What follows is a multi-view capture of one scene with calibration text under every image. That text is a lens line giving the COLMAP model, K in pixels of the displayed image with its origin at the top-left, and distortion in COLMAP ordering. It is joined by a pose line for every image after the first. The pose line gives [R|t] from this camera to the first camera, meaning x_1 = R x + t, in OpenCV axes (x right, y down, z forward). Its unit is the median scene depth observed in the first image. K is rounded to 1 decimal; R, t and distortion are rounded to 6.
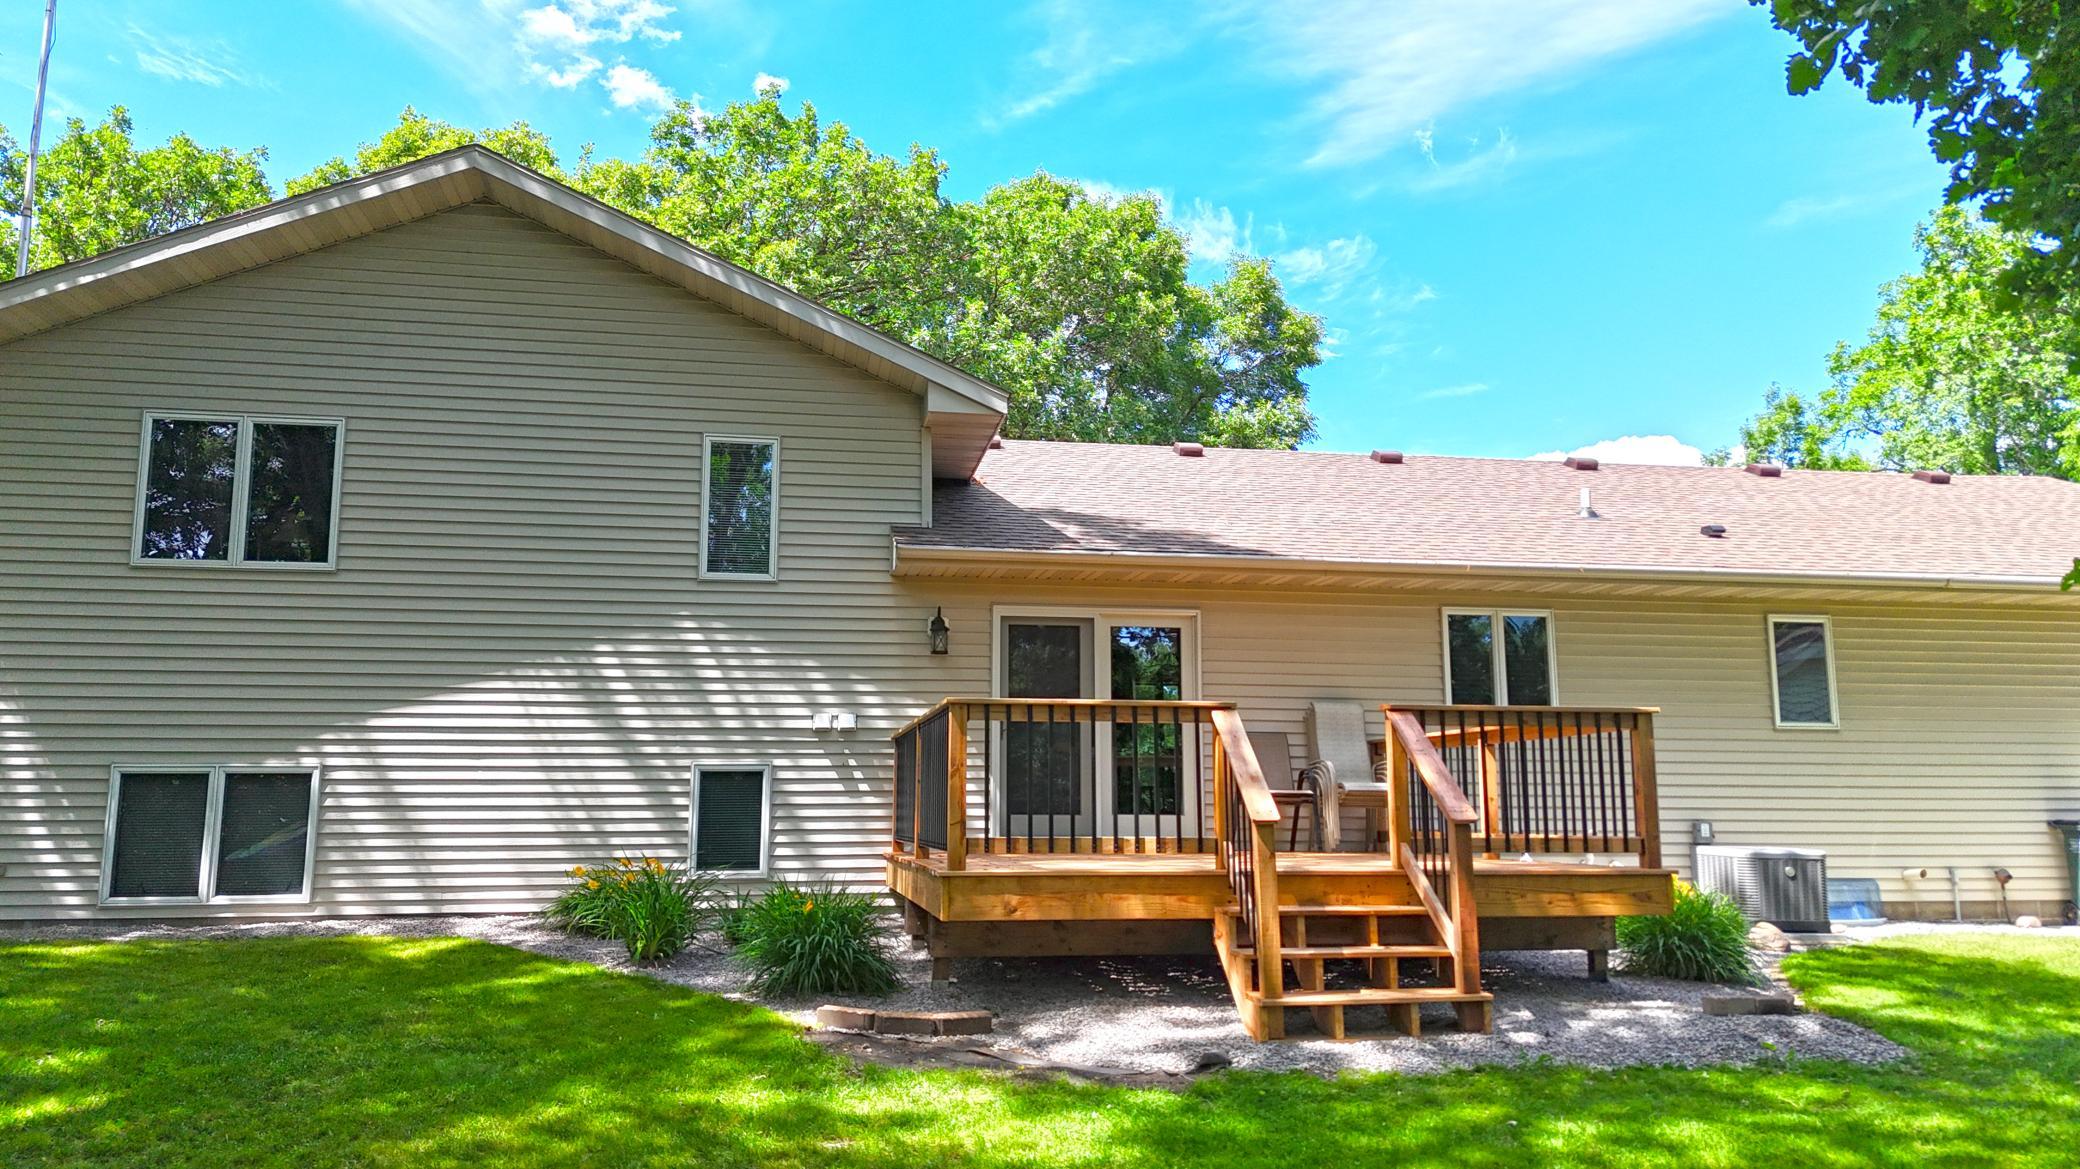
lens RADIAL K [[1600.9, 0, 1039.5], [0, 1600.9, 578.9], [0, 0, 1]] dist [0.053387, -0.020031]
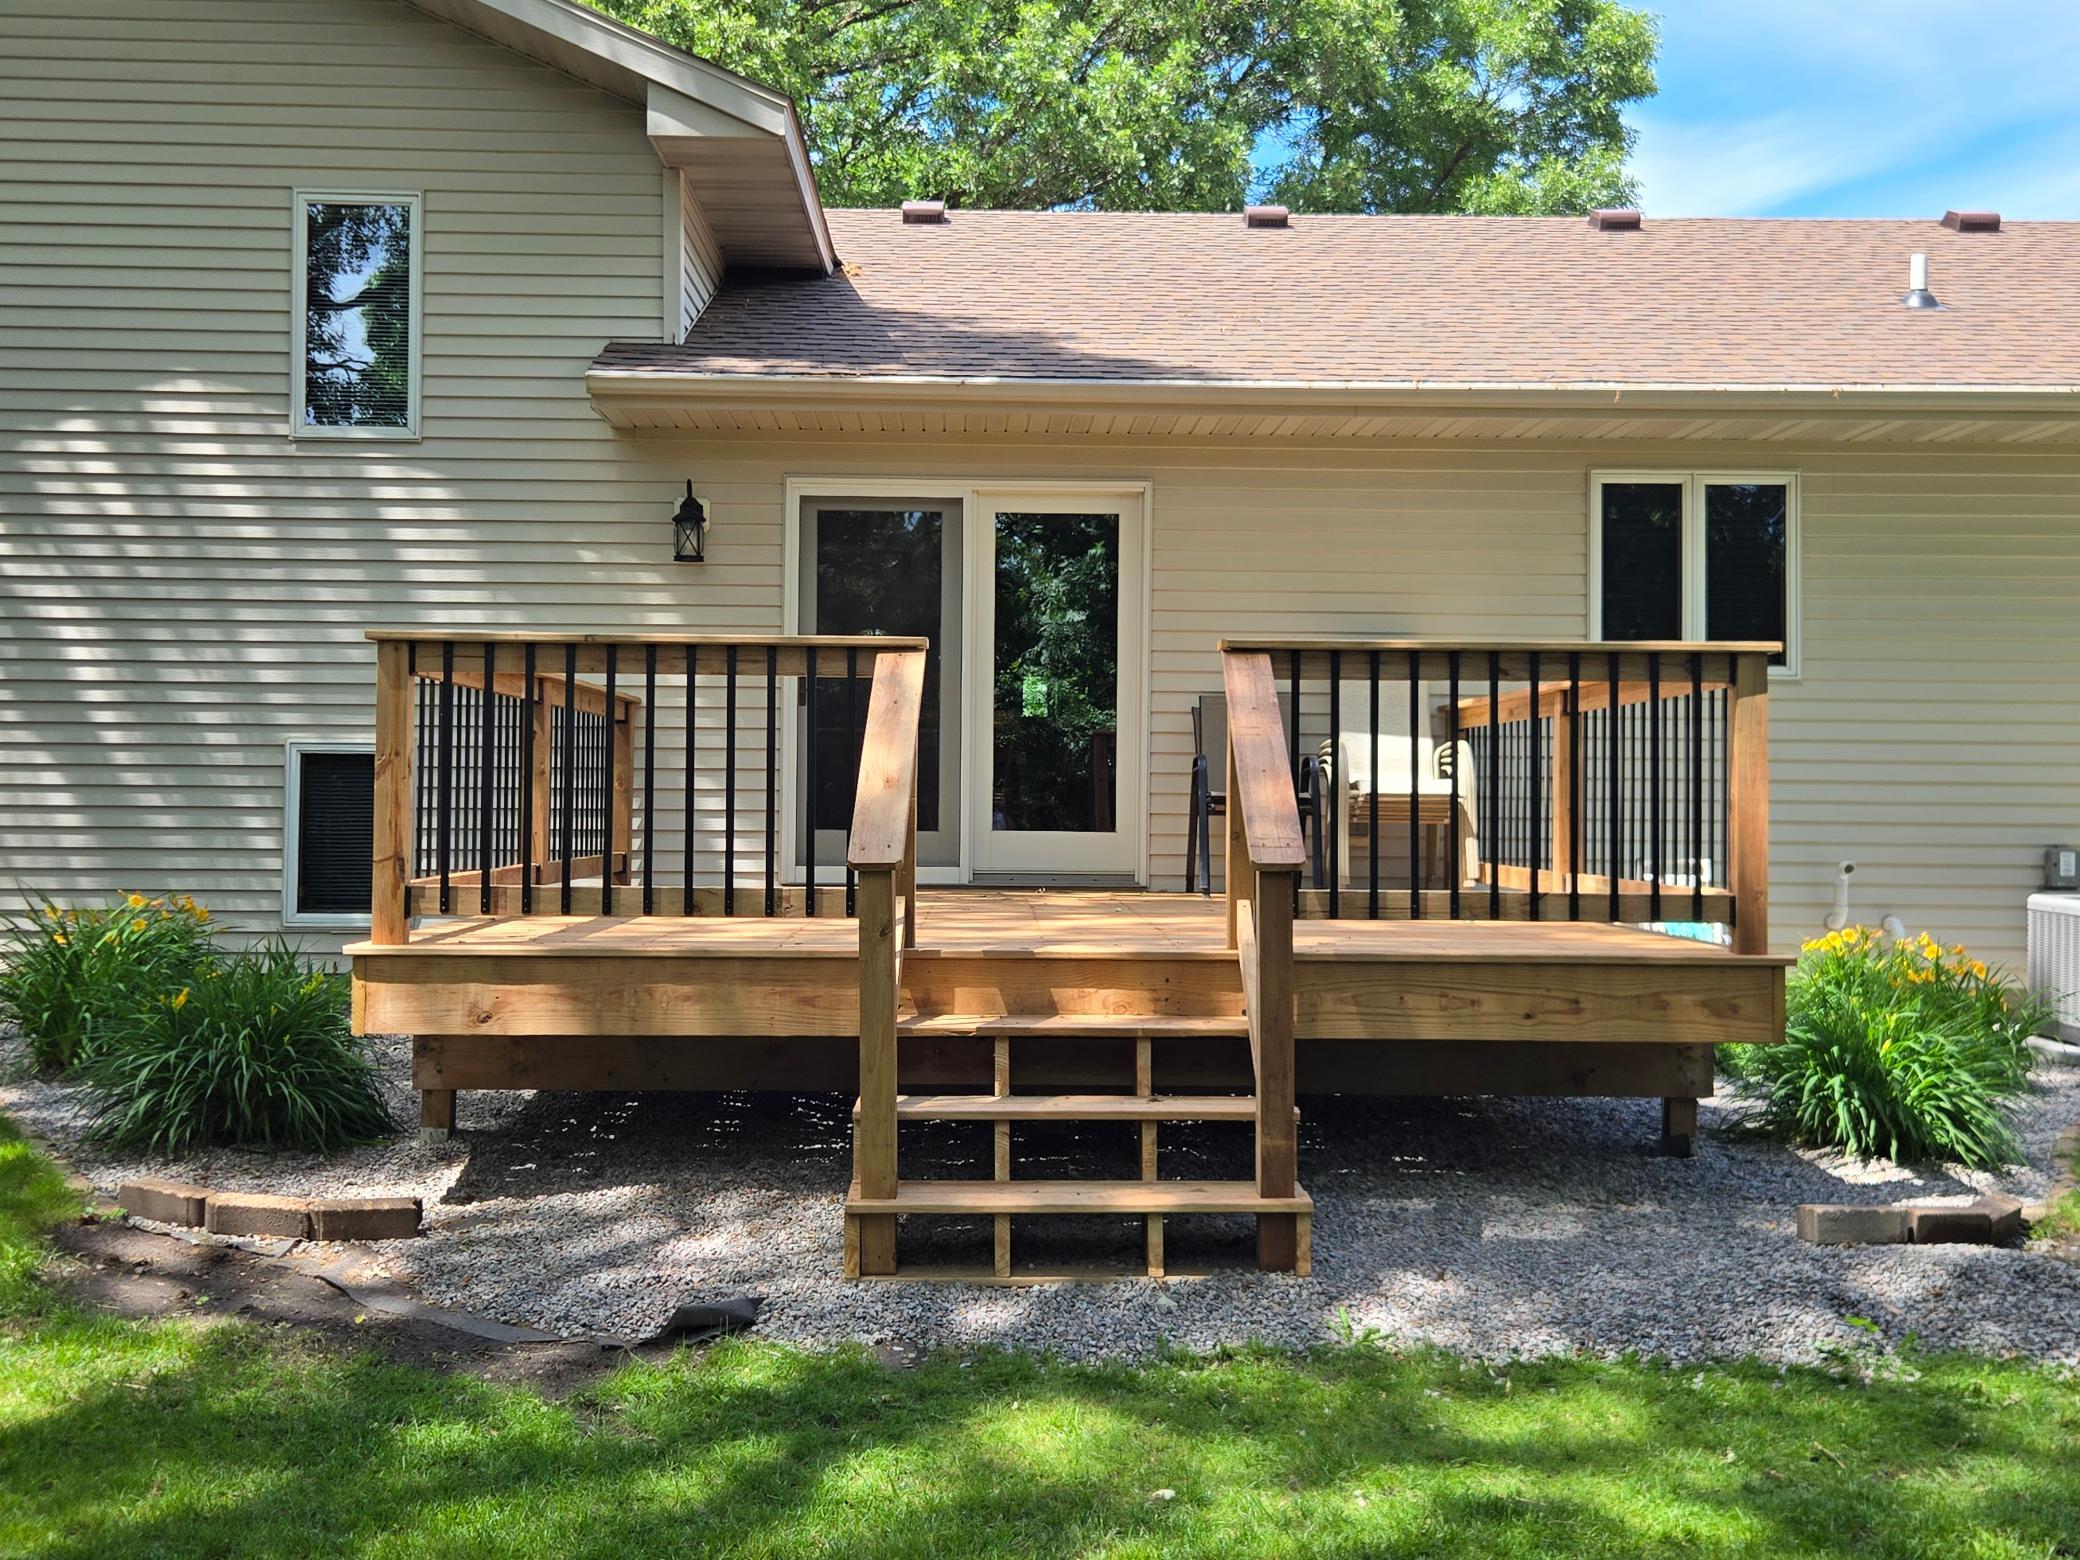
lens RADIAL K [[2247.2, 0, 1041.4], [0, 2247.2, 774.3], [0, 0, 1]] dist [0.062149, 0.000000]
pose [[0.988146, 0.006329, -0.153384, 0.189092], [0.014026, 0.991248, 0.131263, 0.017197], [0.152872, -0.131858, 0.979410, 0.187413]]
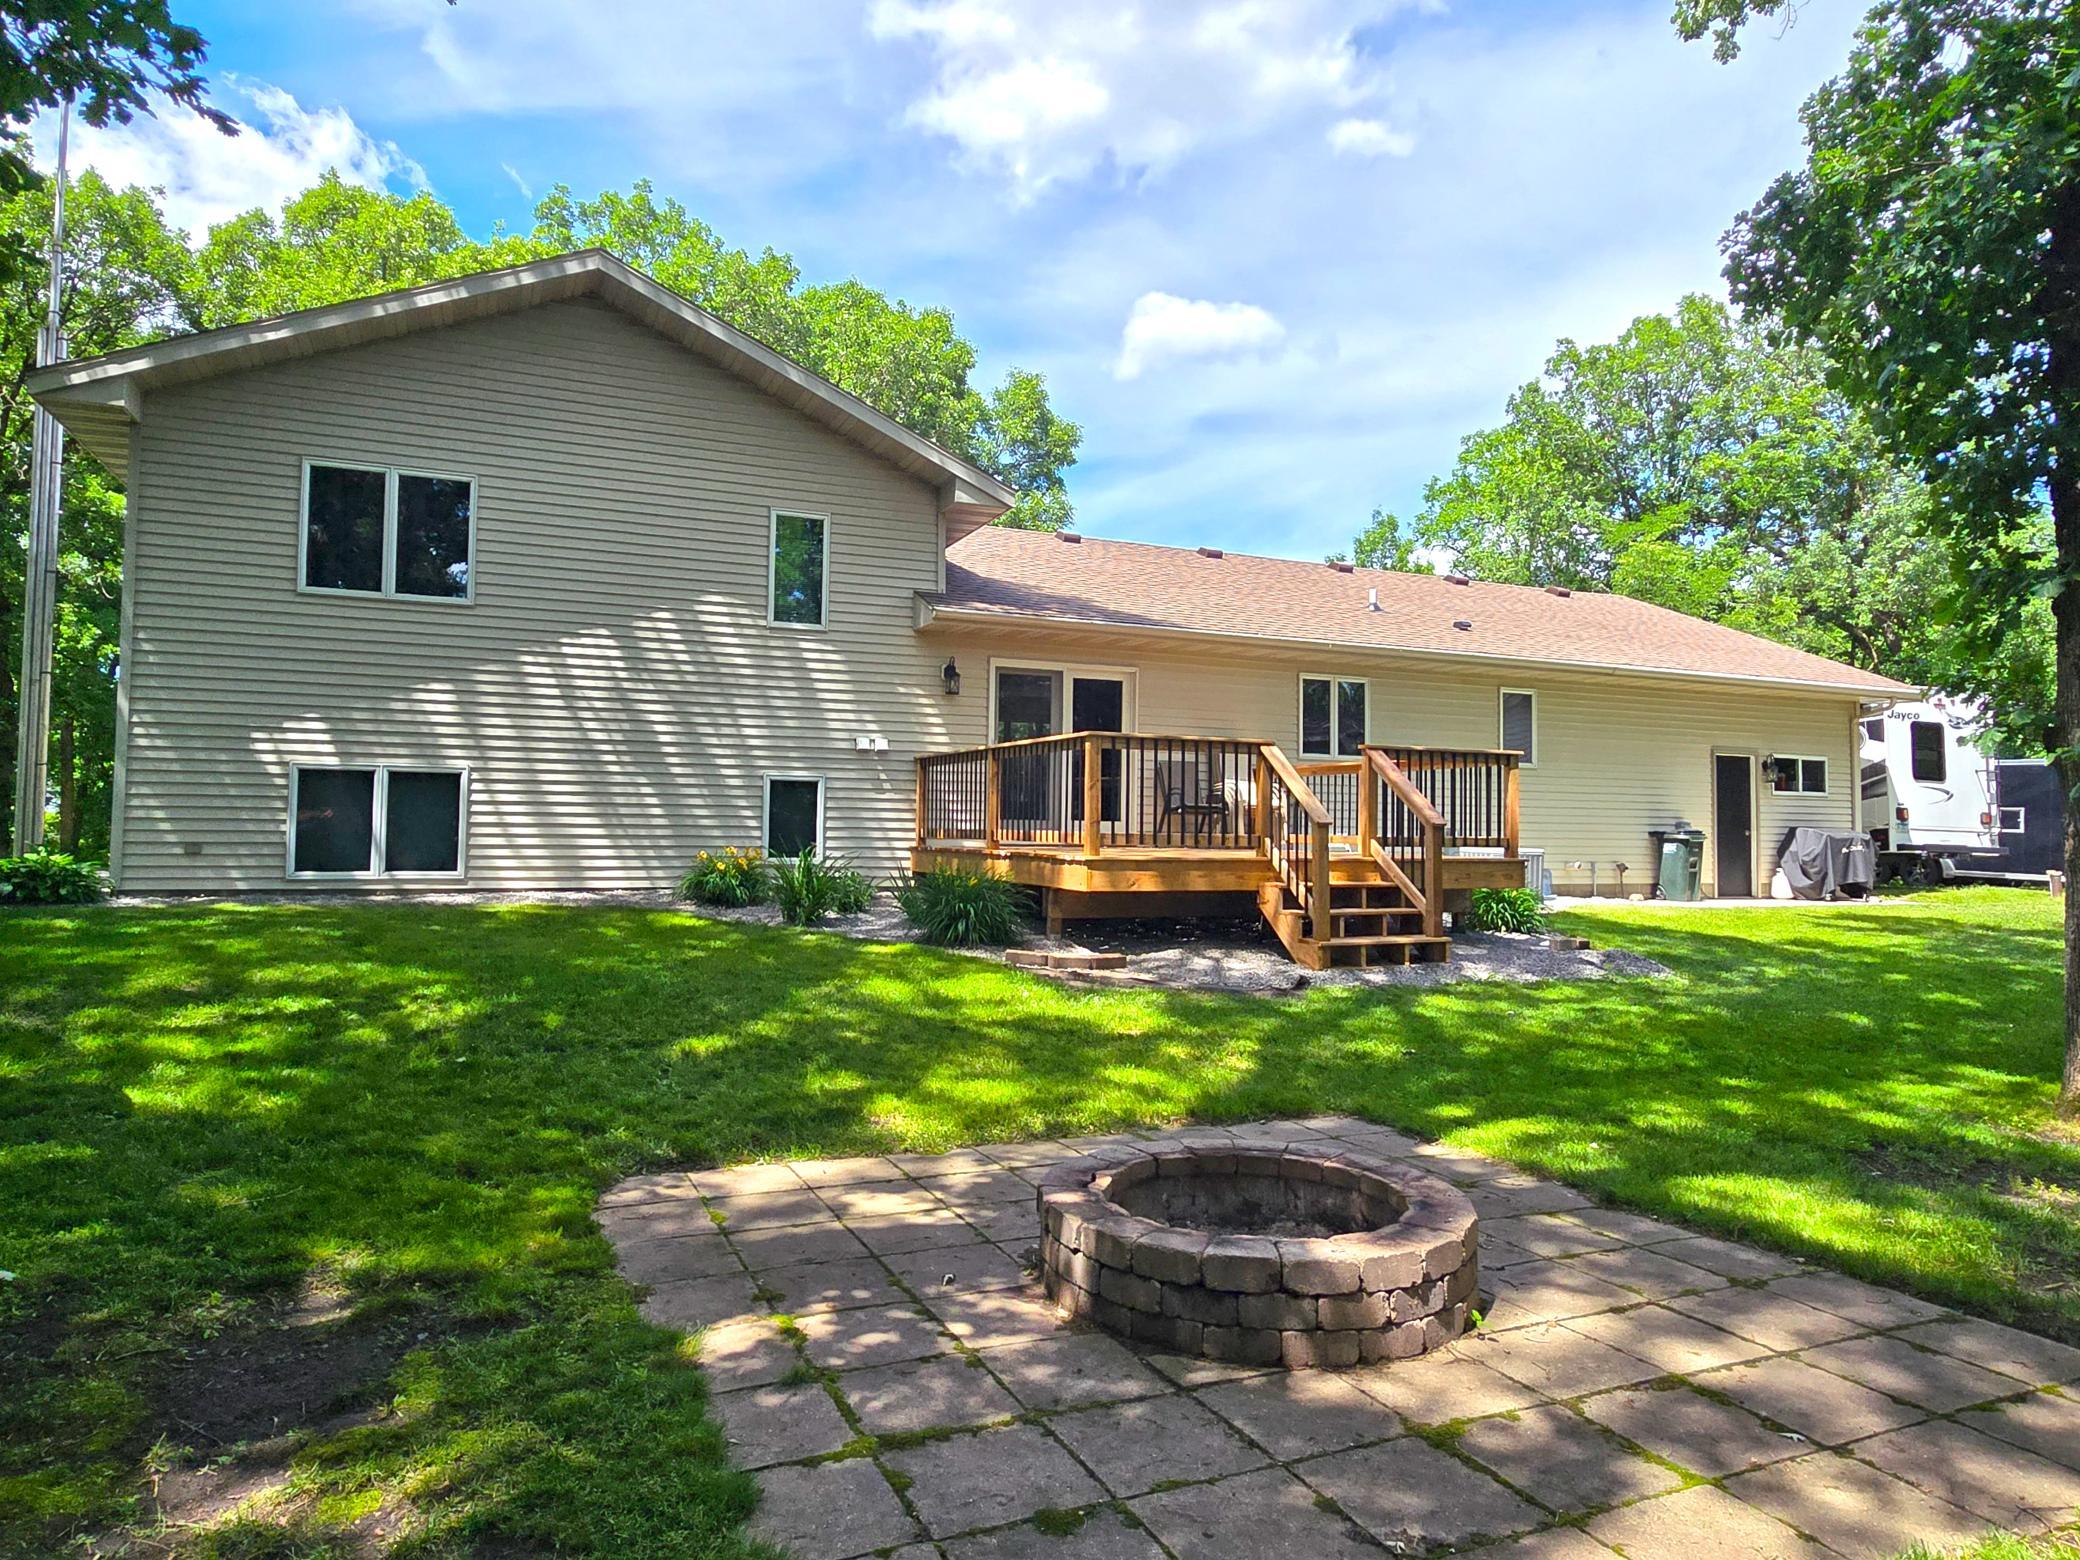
lens RADIAL K [[1372.5, 0, 1037.7], [0, 1372.5, 783.9], [0, 0, 1]] dist [-0.017734, -0.006210]
pose [[0.969144, 0.021541, 0.245550, -0.257257], [-0.049094, 0.993084, 0.106647, -0.002228], [-0.241555, -0.115411, 0.963500, -0.080511]]
